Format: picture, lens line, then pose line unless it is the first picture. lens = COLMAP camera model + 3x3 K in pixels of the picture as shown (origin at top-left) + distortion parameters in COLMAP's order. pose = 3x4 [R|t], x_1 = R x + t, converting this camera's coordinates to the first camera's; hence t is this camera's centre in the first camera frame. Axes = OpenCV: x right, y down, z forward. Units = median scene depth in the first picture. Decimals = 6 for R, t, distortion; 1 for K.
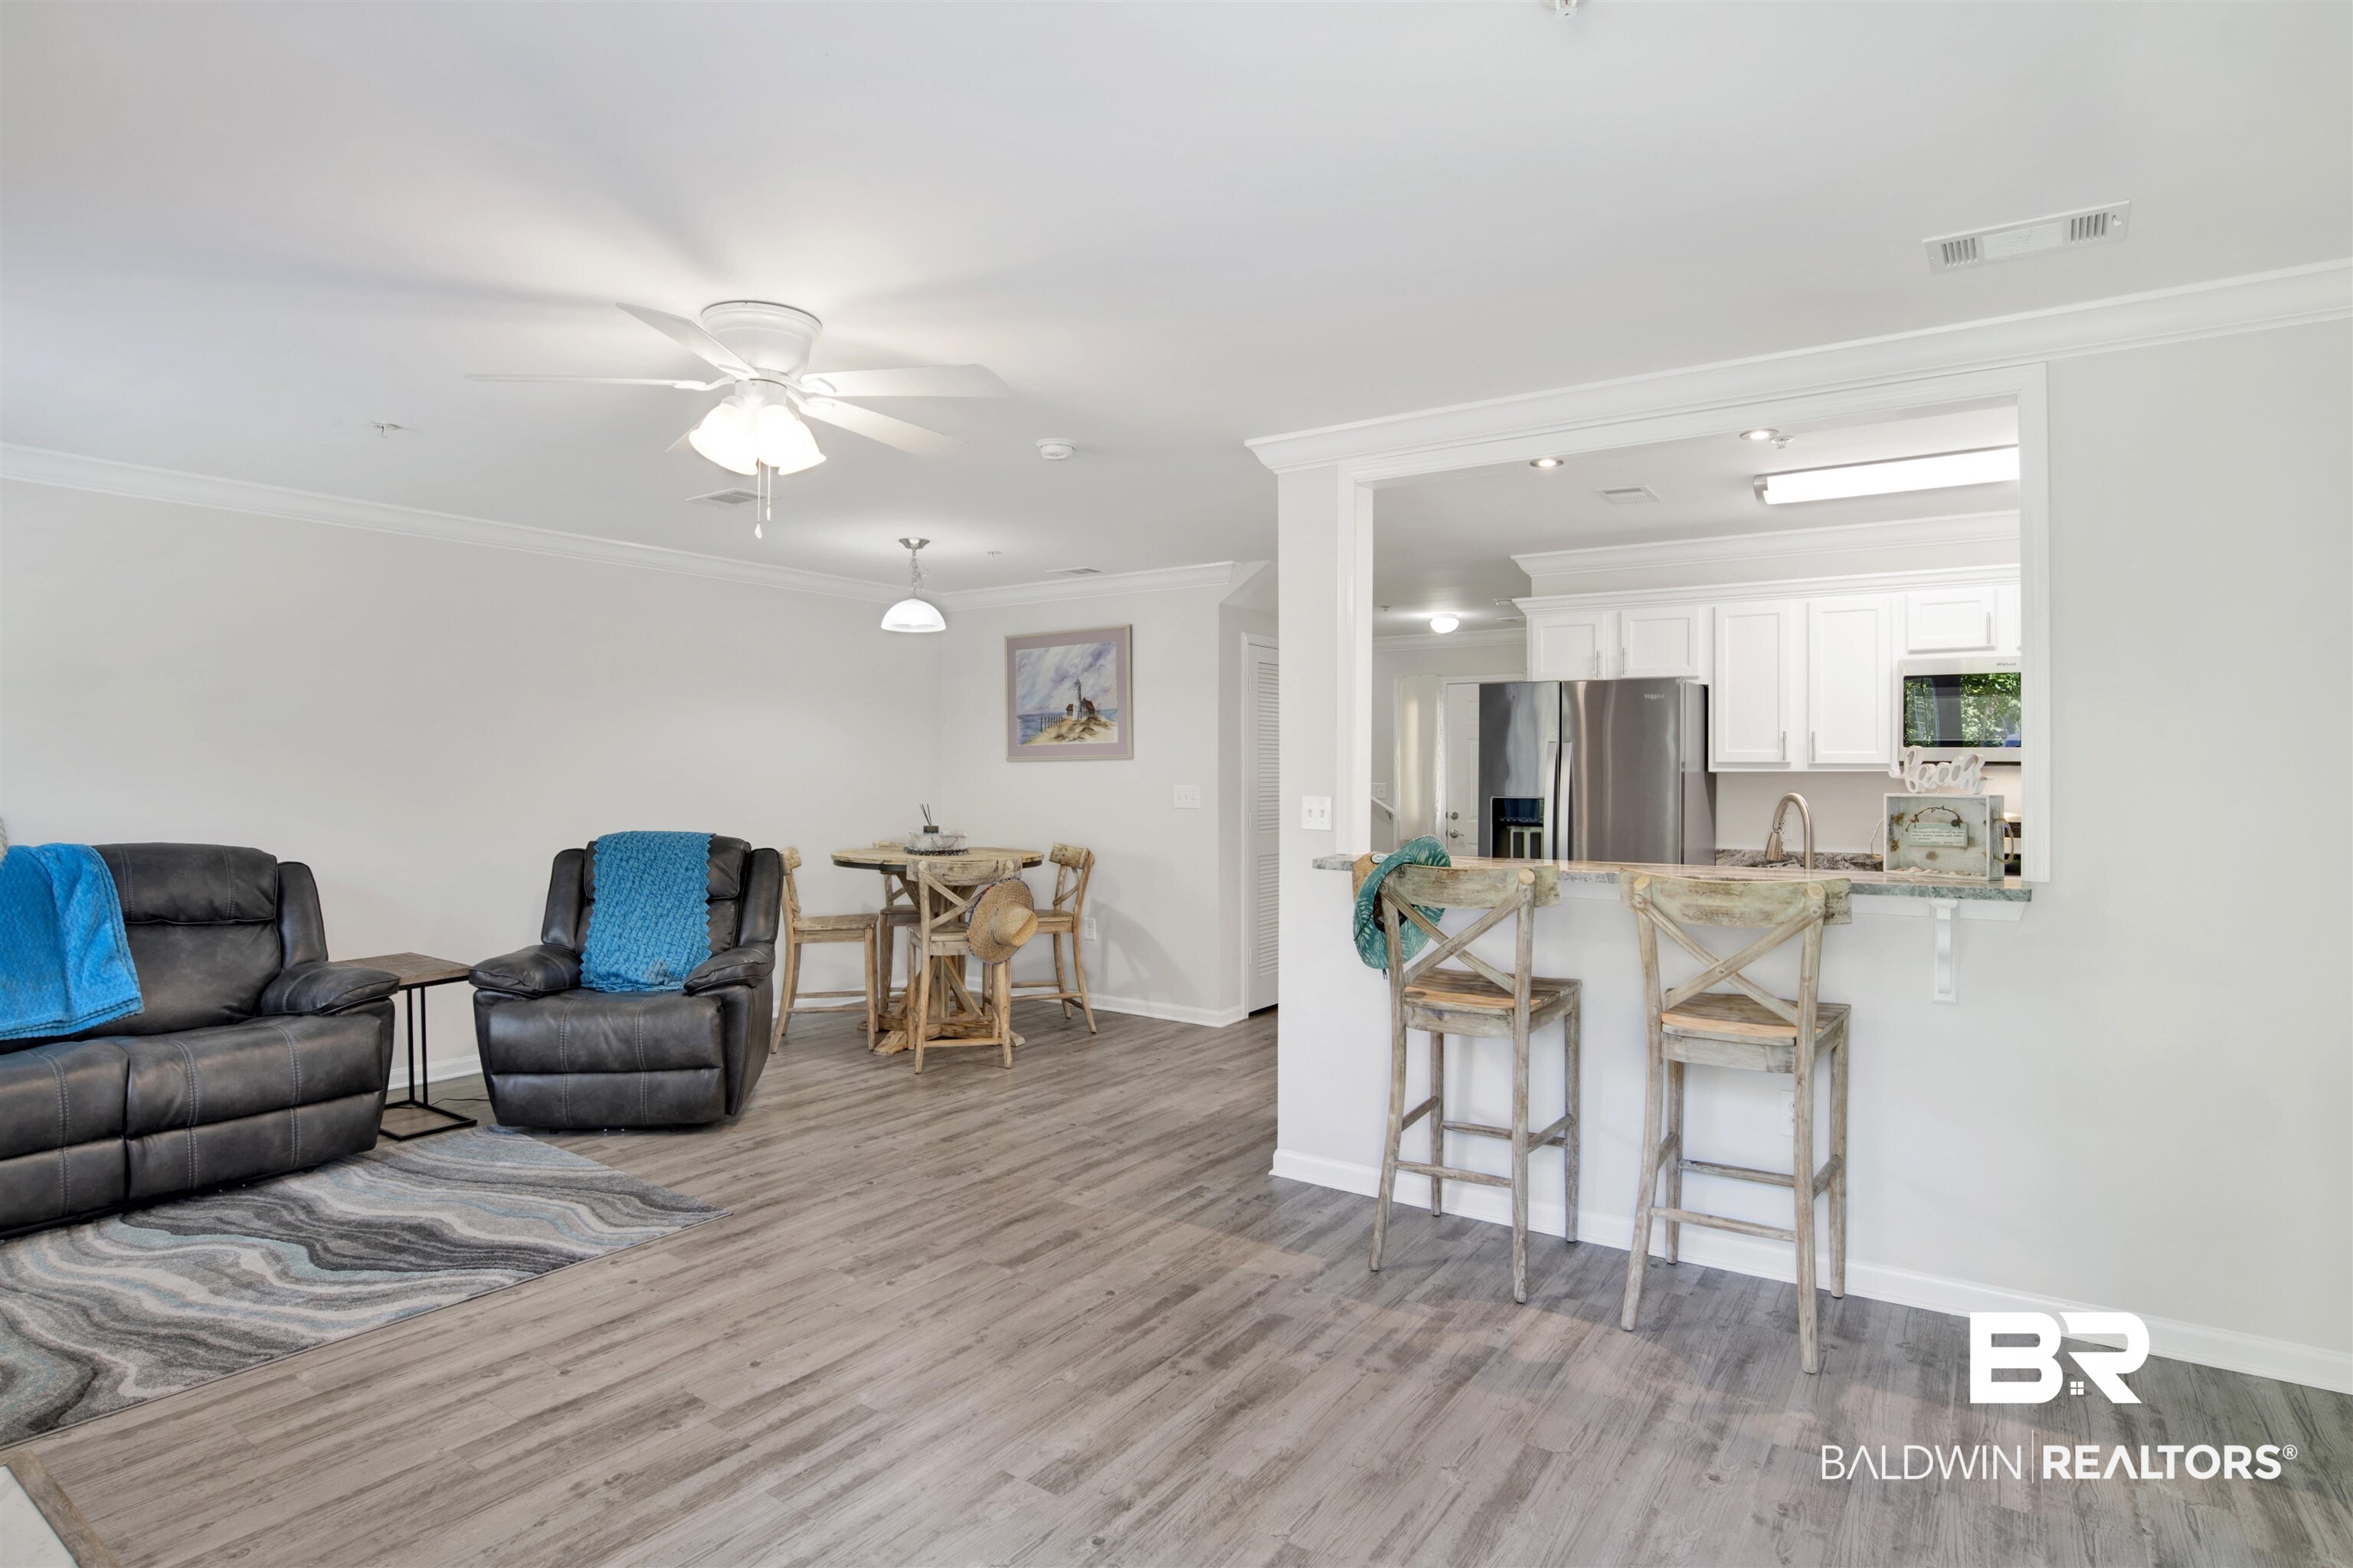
lens RADIAL K [[1212.3, 0, 1176.5], [0, 1212.3, 784.0], [0, 0, 1]] dist [-0.058365, 0.015725]
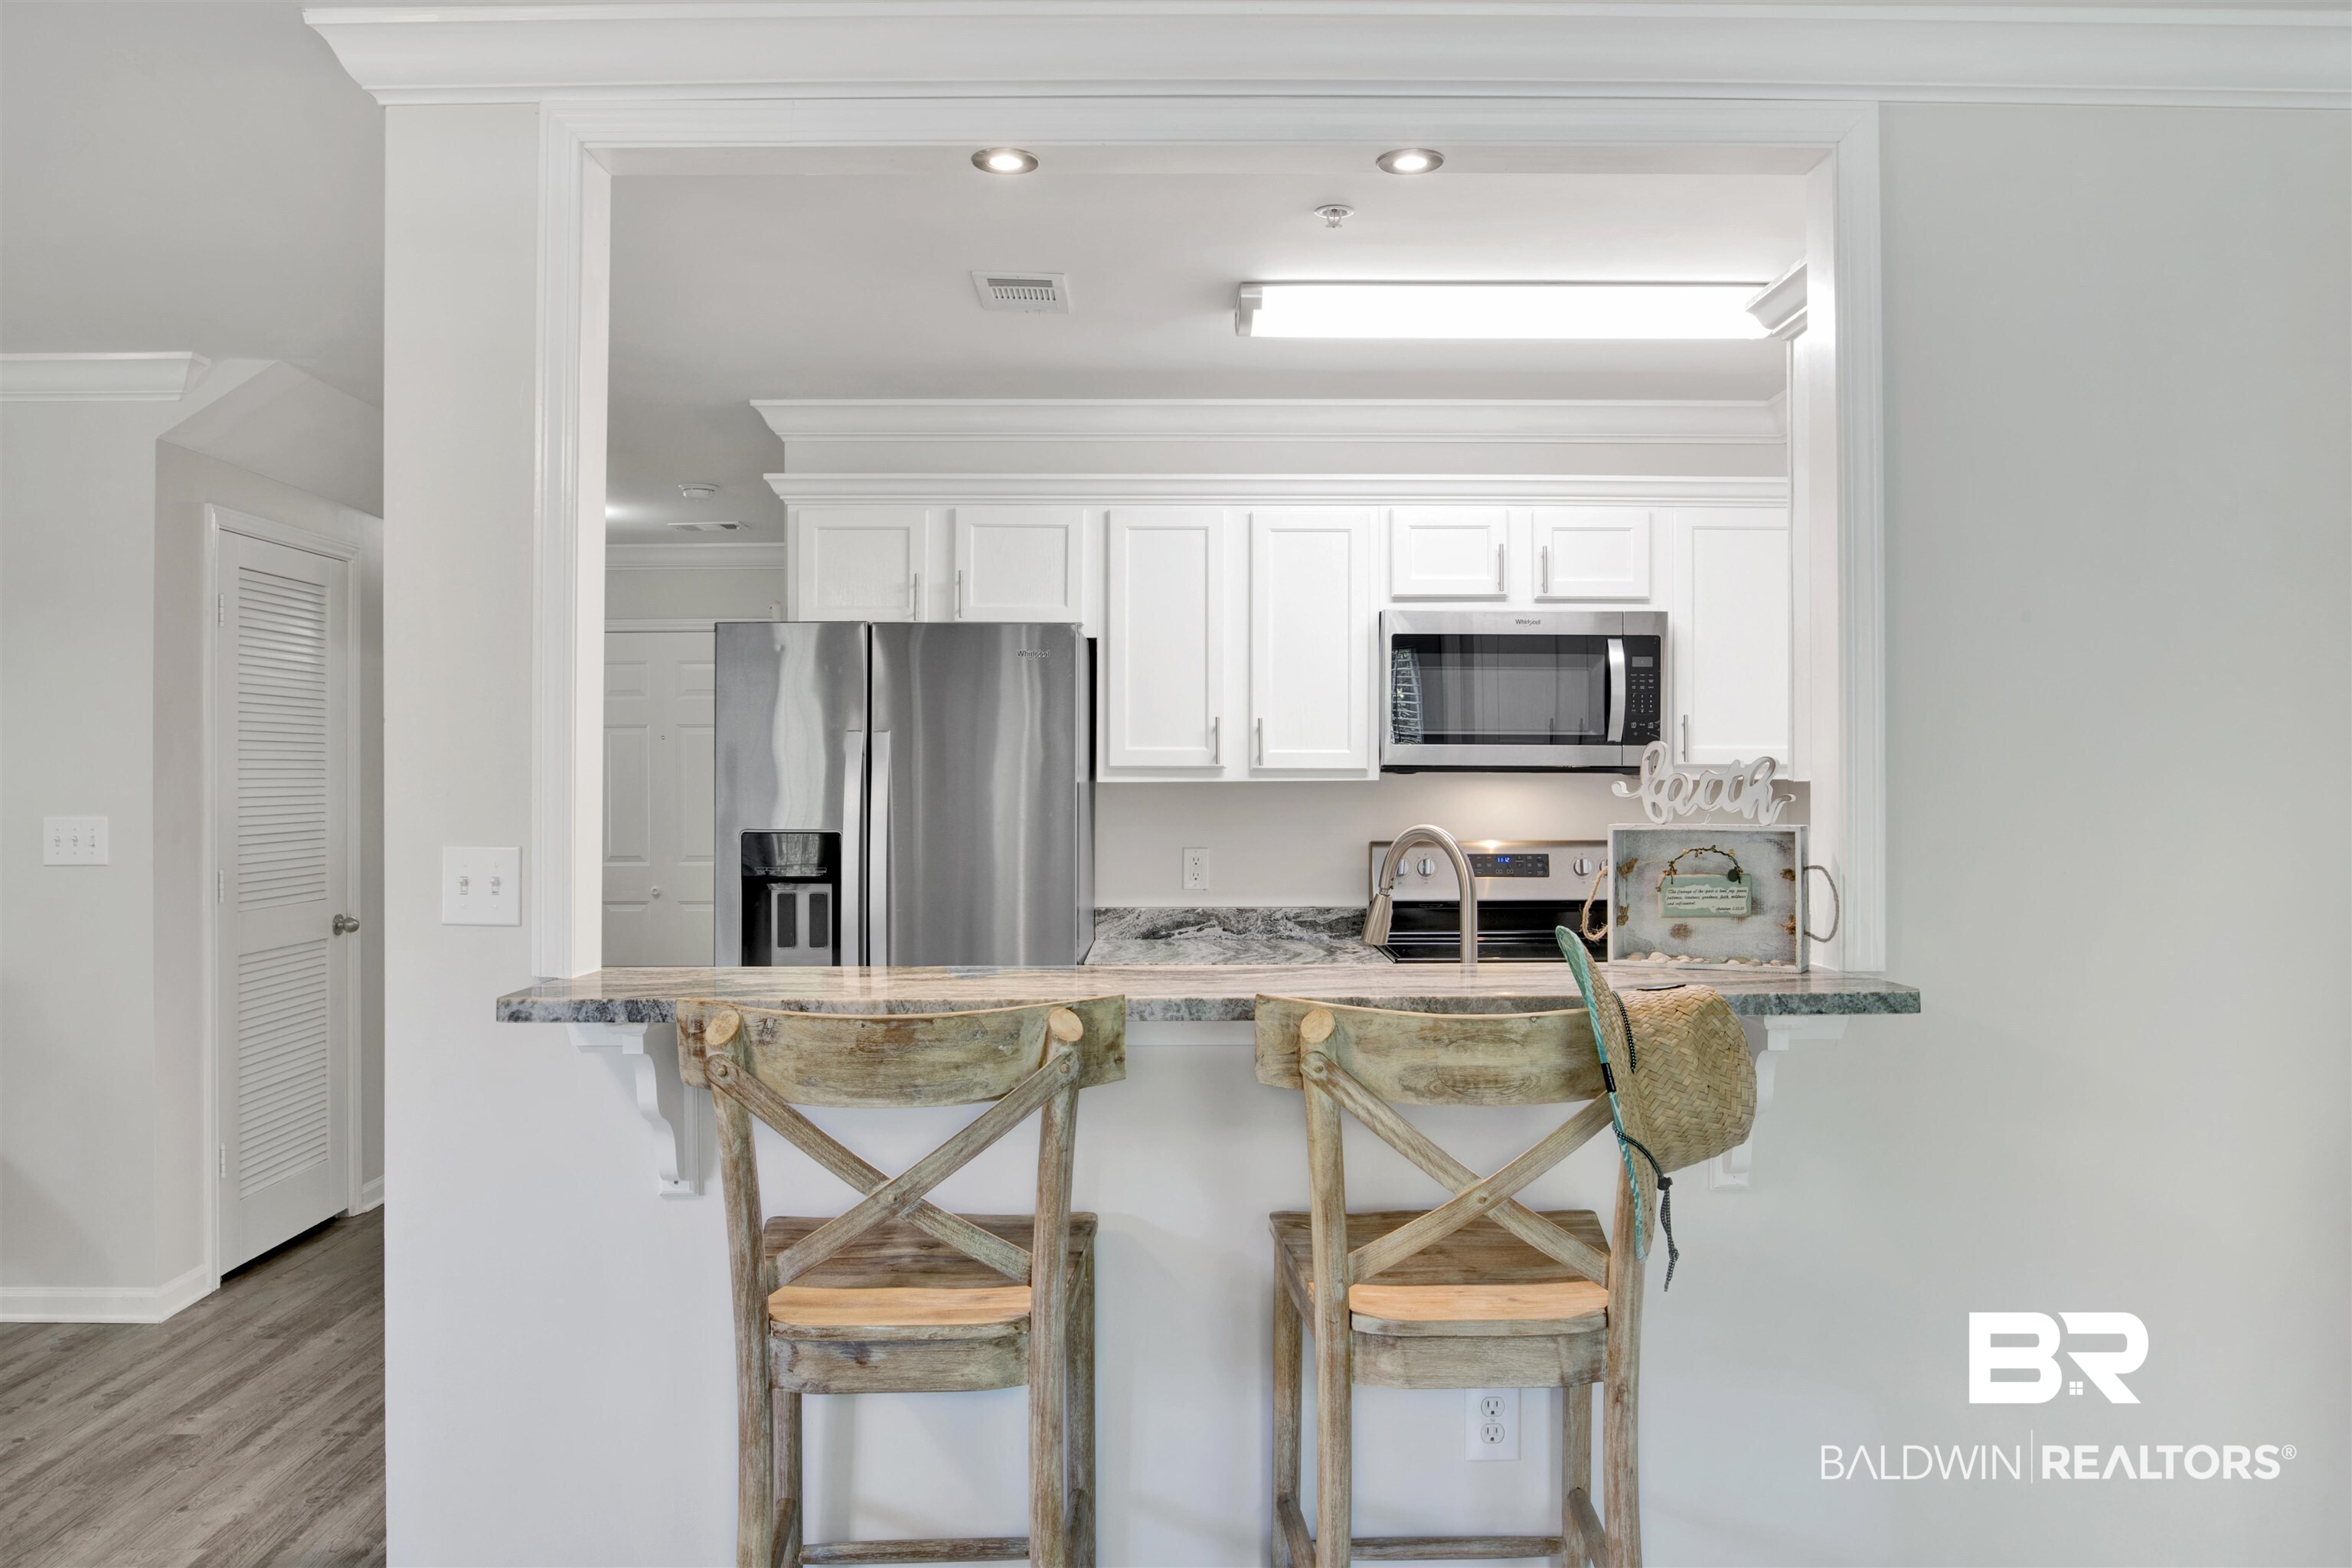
lens RADIAL K [[1730.0, 0, 1173.0], [0, 1730.0, 762.2], [0, 0, 1]] dist [-0.053604, 0.028873]
pose [[0.816553, 0.001340, 0.577269, -0.036795], [0.009403, 0.999834, -0.015621, -0.008094], [-0.577194, 0.018184, 0.816404, 0.336971]]
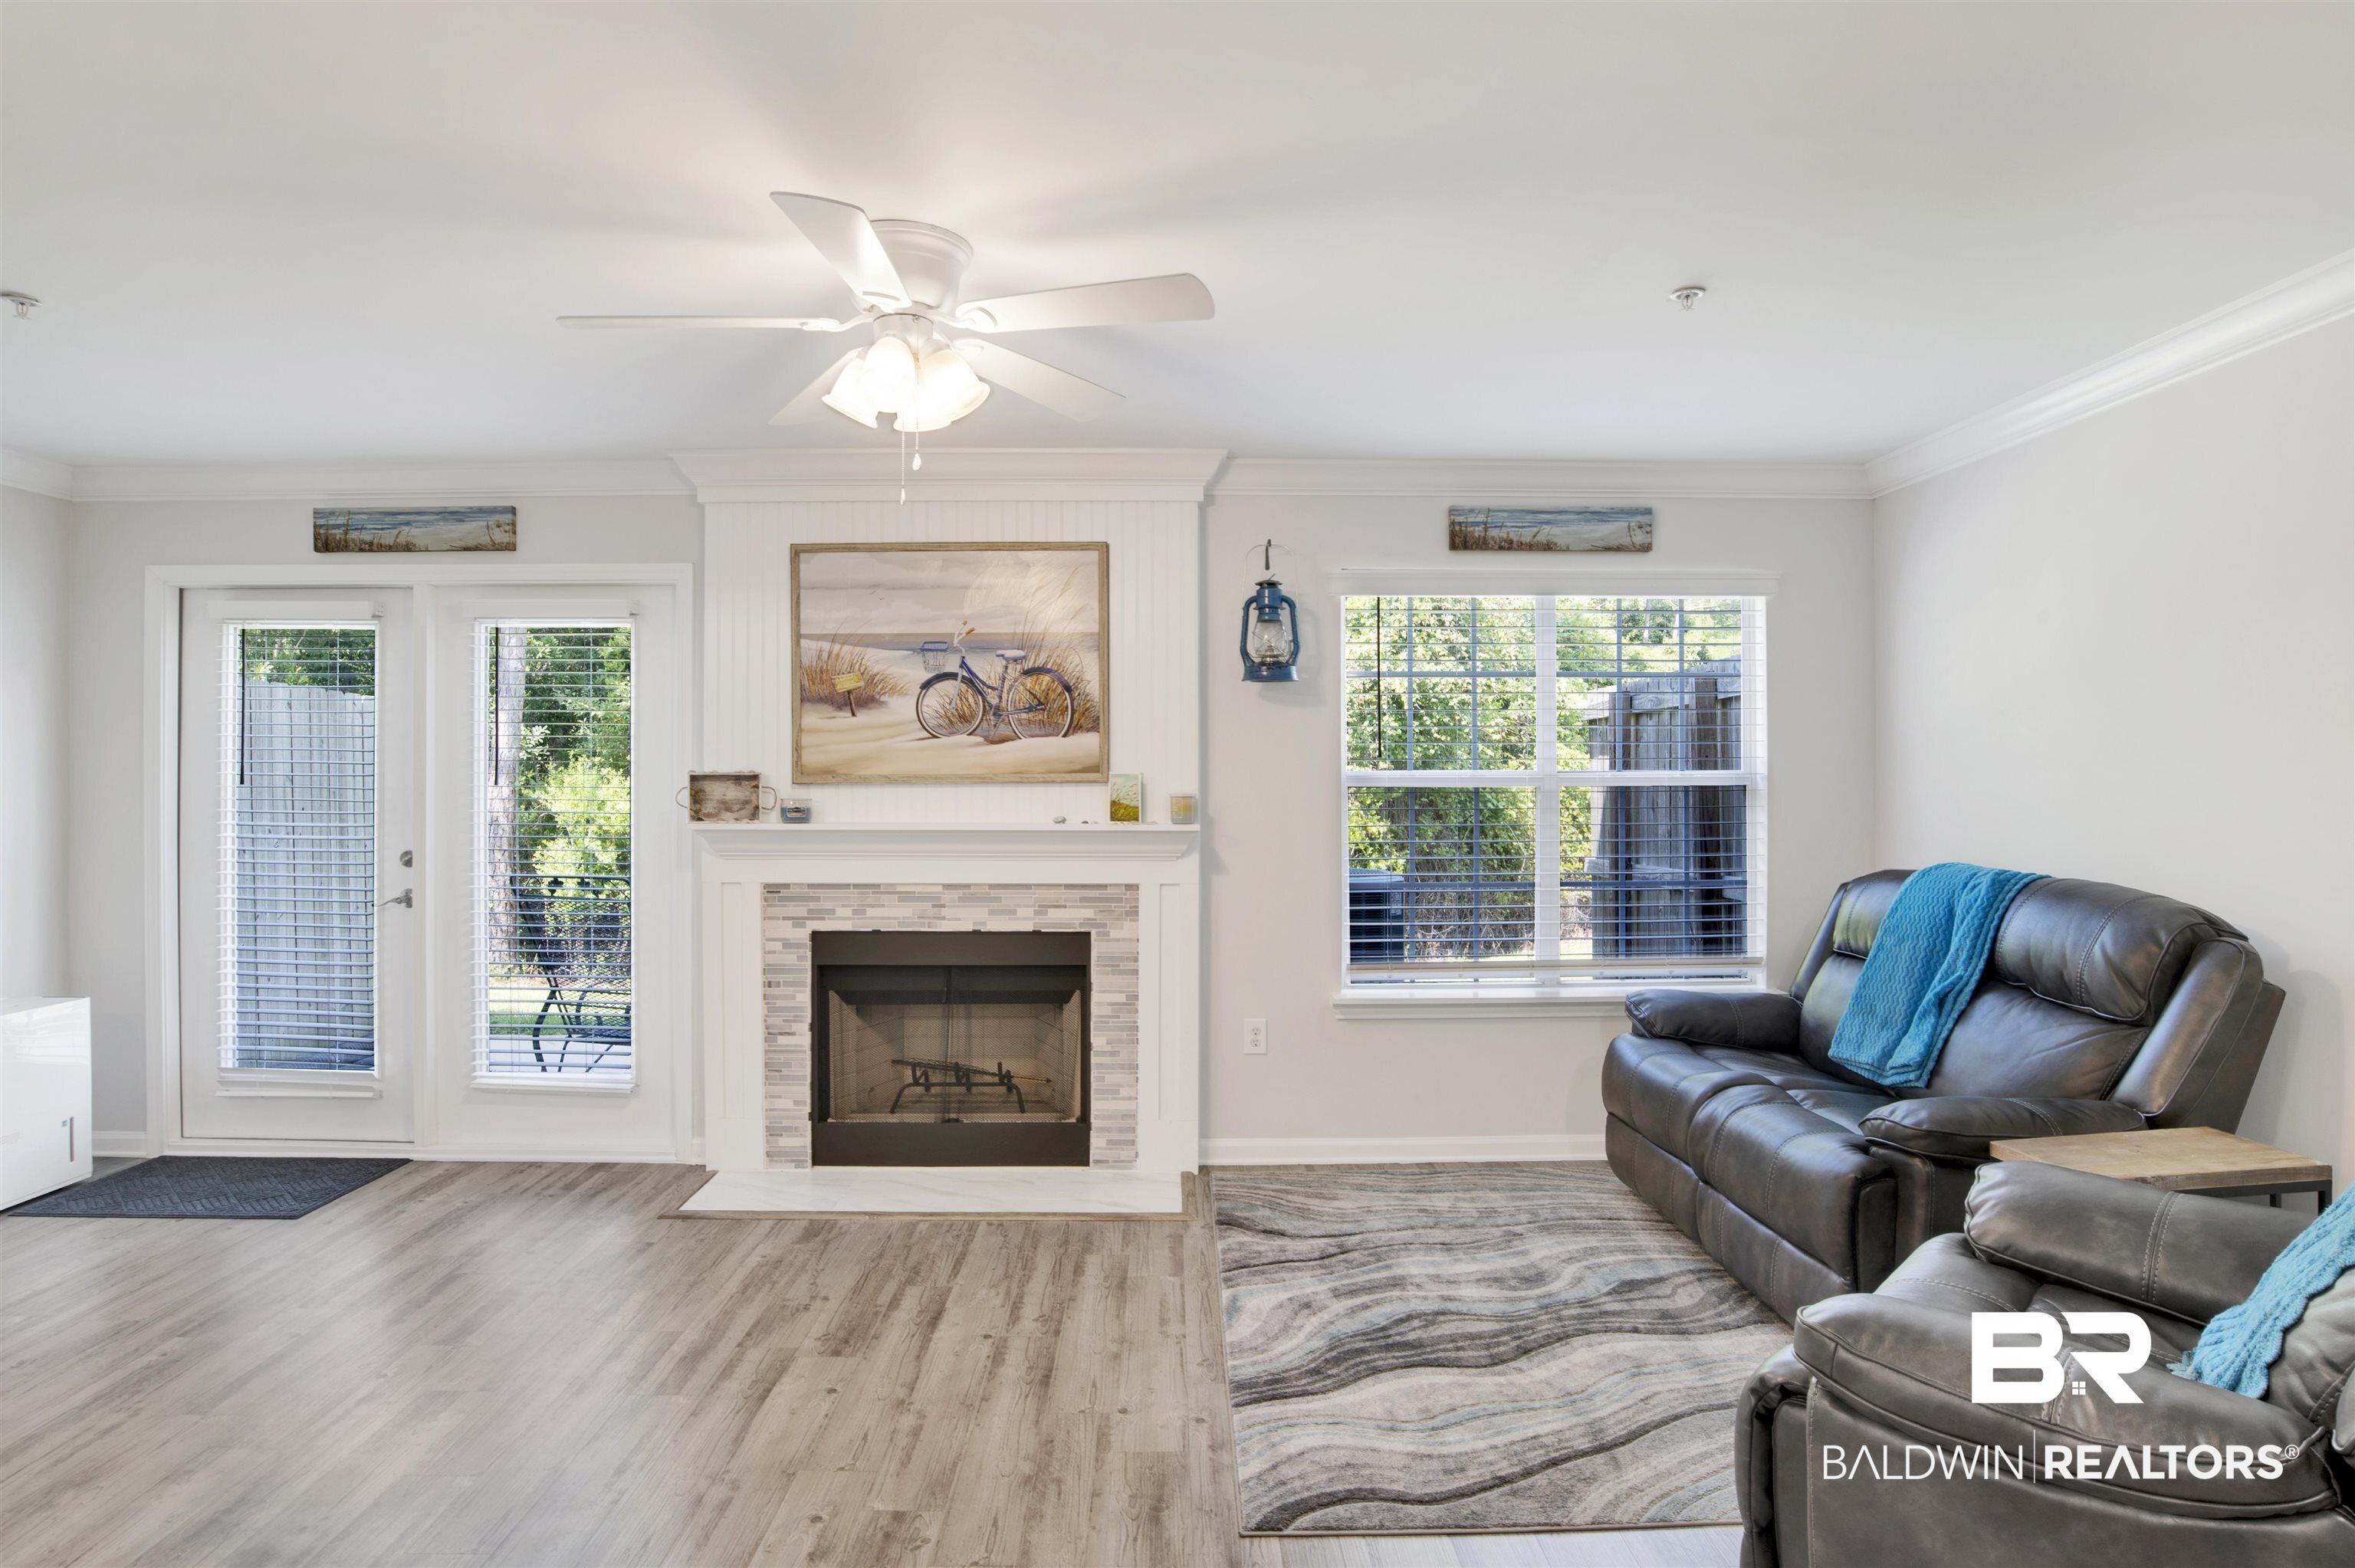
lens RADIAL K [[1303.6, 0, 1207.2], [0, 1303.6, 779.4], [0, 0, 1]] dist [-0.080374, 0.030700]
pose [[-0.802047, 0.001016, -0.597260, 0.014245], [-0.006283, 0.999929, 0.010138, -0.016648], [0.597228, 0.011884, -0.801984, 1.331664]]
